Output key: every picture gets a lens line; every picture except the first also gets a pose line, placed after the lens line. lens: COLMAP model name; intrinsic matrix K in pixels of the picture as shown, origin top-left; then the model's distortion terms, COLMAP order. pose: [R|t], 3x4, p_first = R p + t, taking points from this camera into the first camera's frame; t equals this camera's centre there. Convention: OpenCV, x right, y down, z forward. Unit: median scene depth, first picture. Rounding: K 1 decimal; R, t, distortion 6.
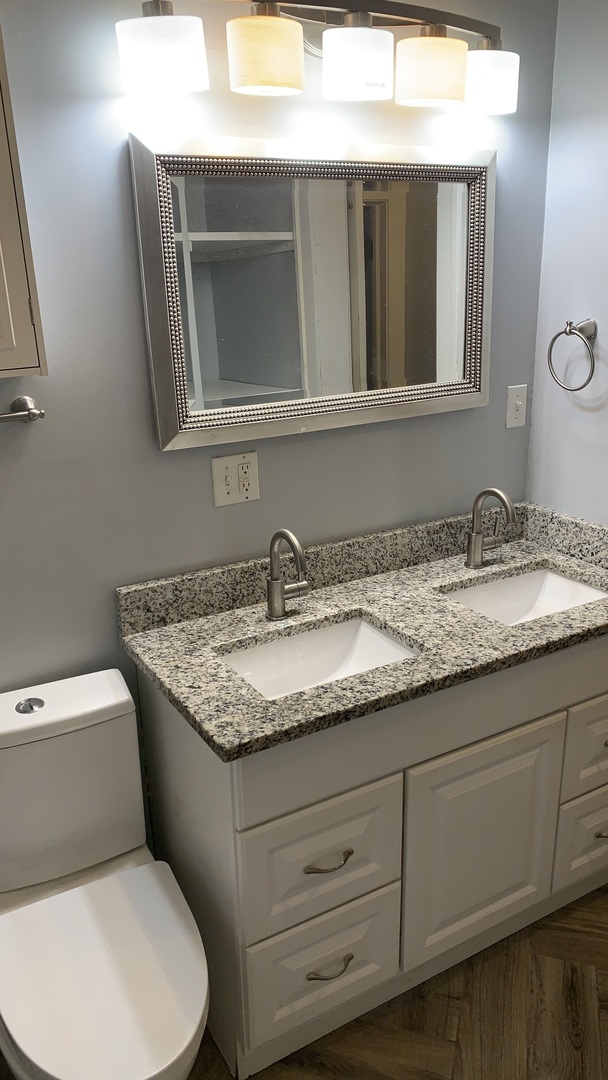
lens RADIAL K [[770.9, 0, 300.4], [0, 770.9, 537.2], [0, 0, 1]] dist [0.010036, 0.000522]
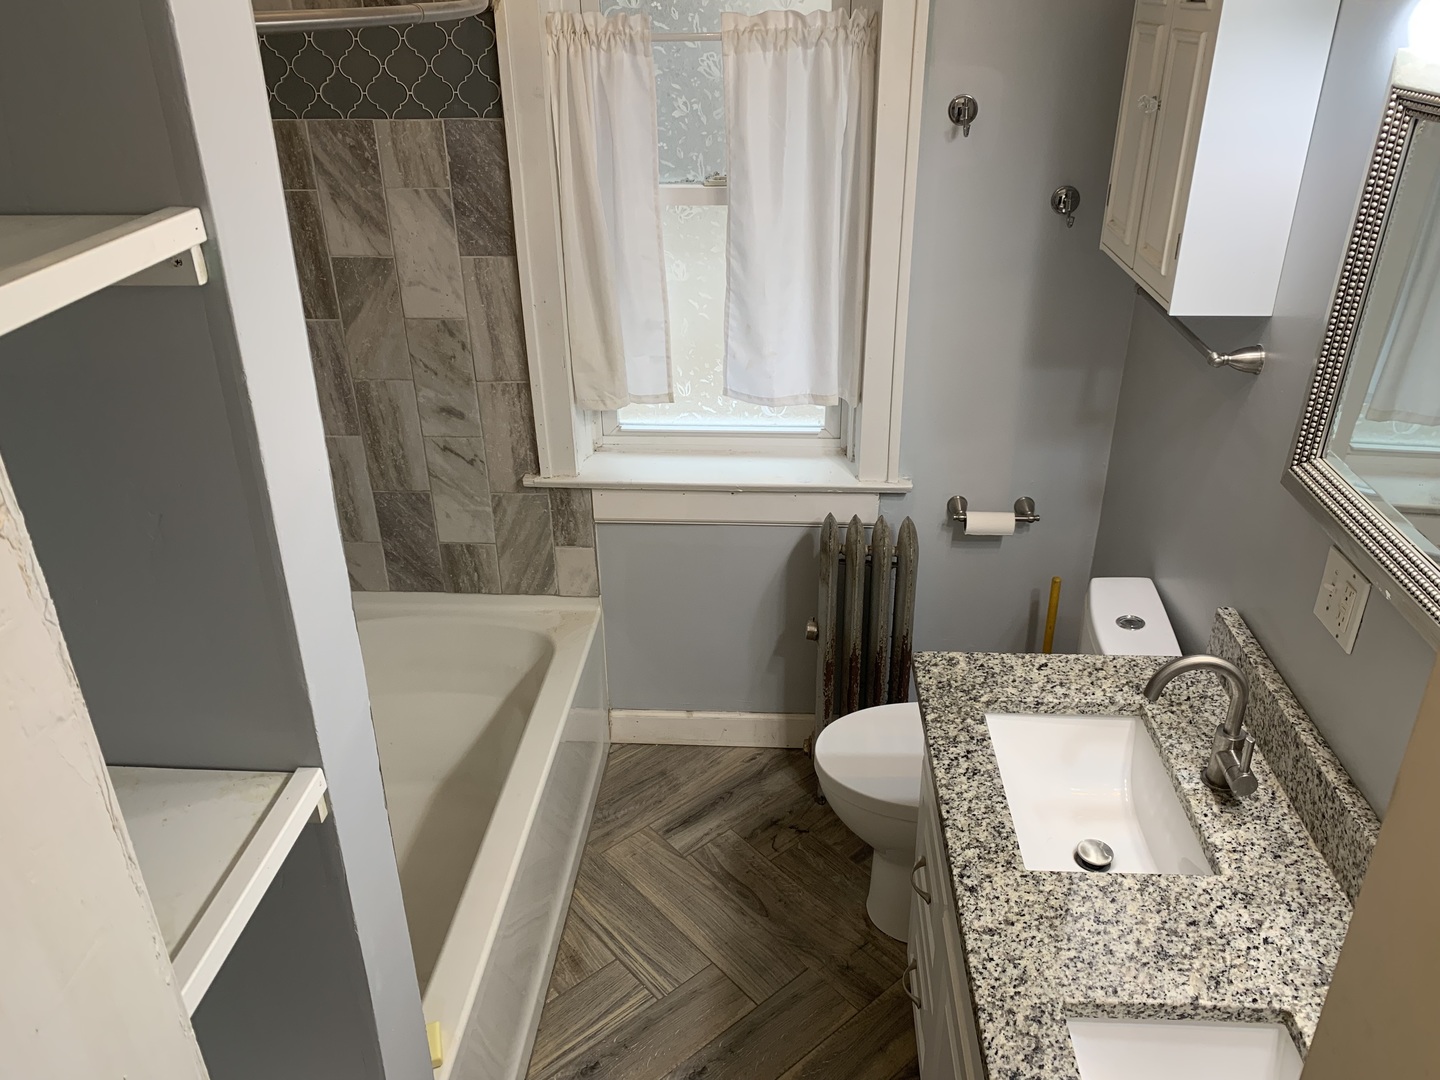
lens RADIAL K [[1102.1, 0, 718.7], [0, 1102.1, 540.5], [0, 0, 1]] dist [0.001102, -0.000027]
pose [[-0.523647, 0.432099, -0.734223, 0.873731], [-0.266356, 0.735588, 0.622868, -0.570361], [0.809227, 0.521728, -0.270096, 0.900315]]
